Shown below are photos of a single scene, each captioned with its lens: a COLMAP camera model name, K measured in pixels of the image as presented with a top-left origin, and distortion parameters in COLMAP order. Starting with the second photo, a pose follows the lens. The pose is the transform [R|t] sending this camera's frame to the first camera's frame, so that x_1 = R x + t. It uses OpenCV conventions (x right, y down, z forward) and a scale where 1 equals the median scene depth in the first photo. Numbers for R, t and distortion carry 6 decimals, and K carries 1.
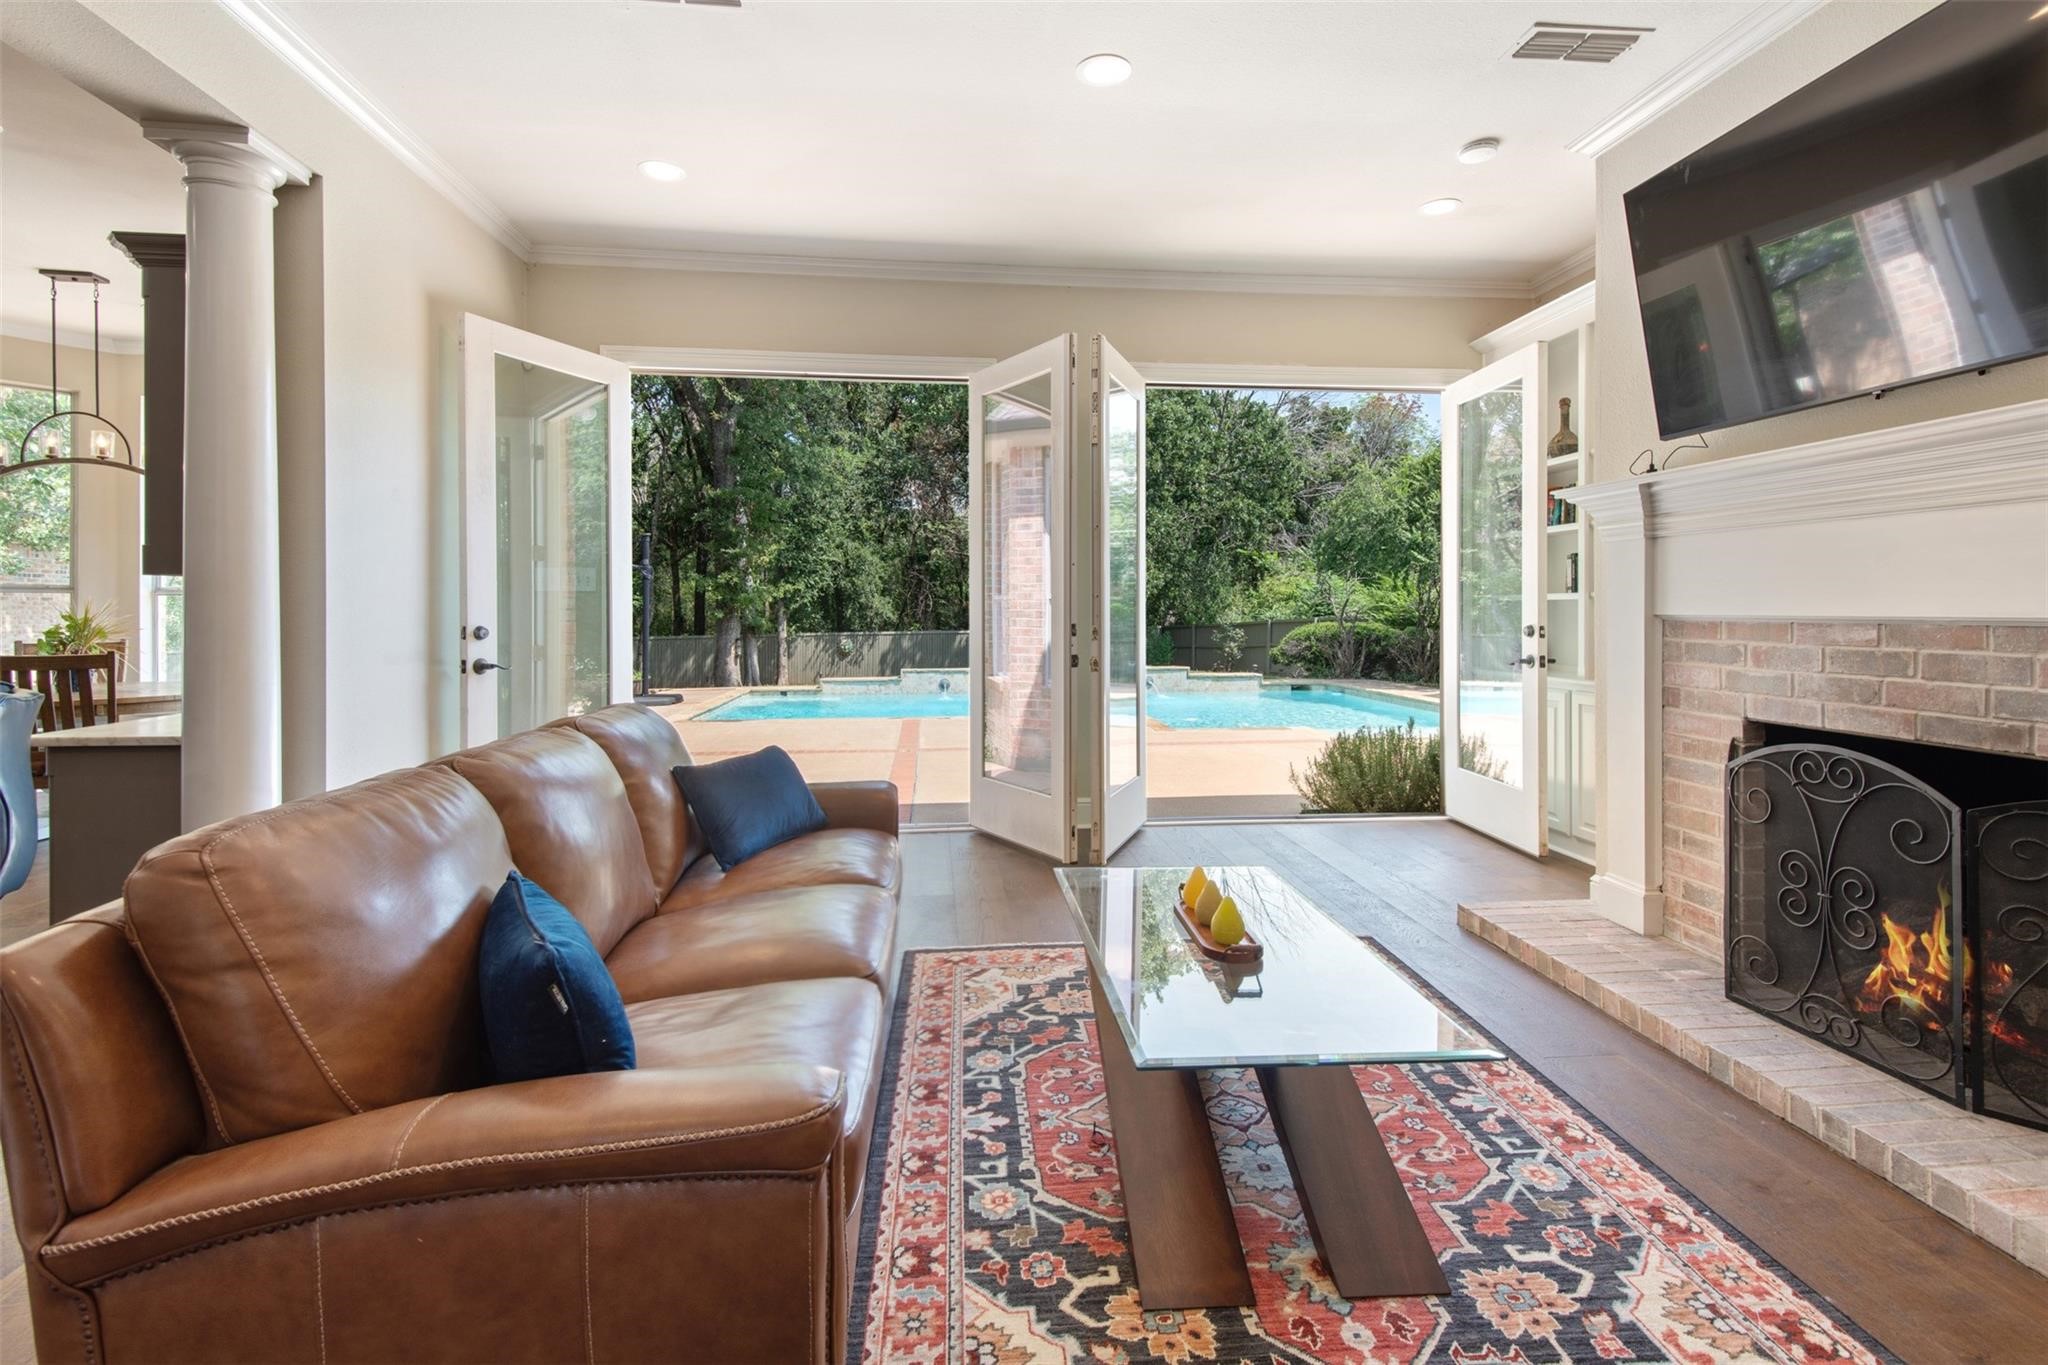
lens RADIAL K [[919.5, 0, 1017.5], [0, 919.5, 608.4], [0, 0, 1]] dist [0.017501, -0.007033]
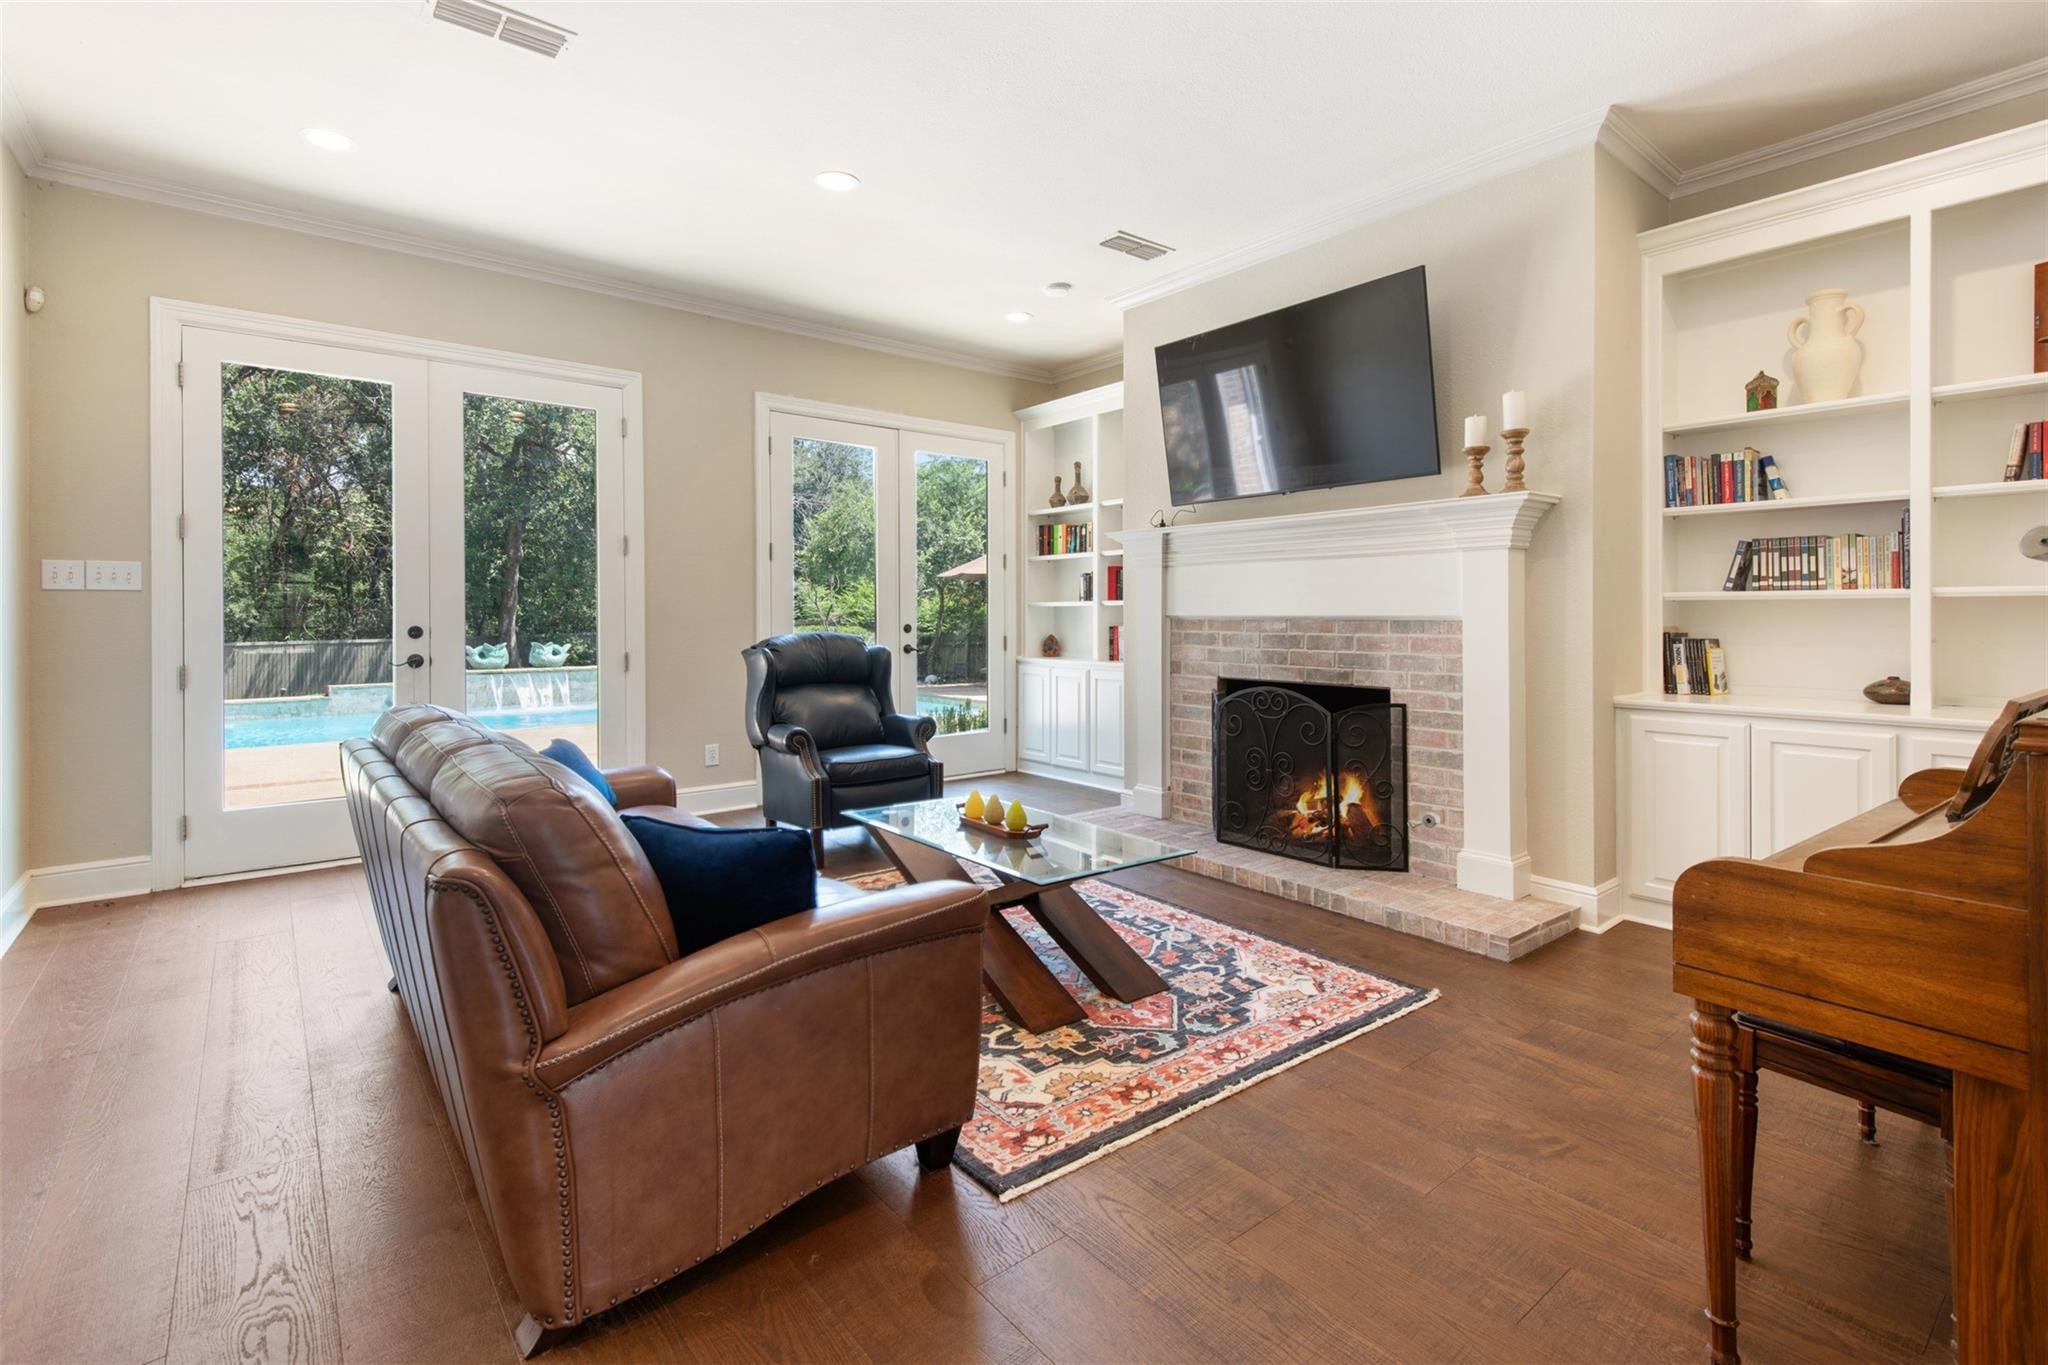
lens RADIAL K [[919.5, 0, 975.6], [0, 919.5, 620.1], [0, 0, 1]] dist [0.017501, -0.007033]
pose [[0.855966, -0.003130, 0.517023, -0.619205], [0.000311, 0.999985, 0.005538, 0.008625], [-0.517033, -0.004580, 0.855953, -0.267130]]
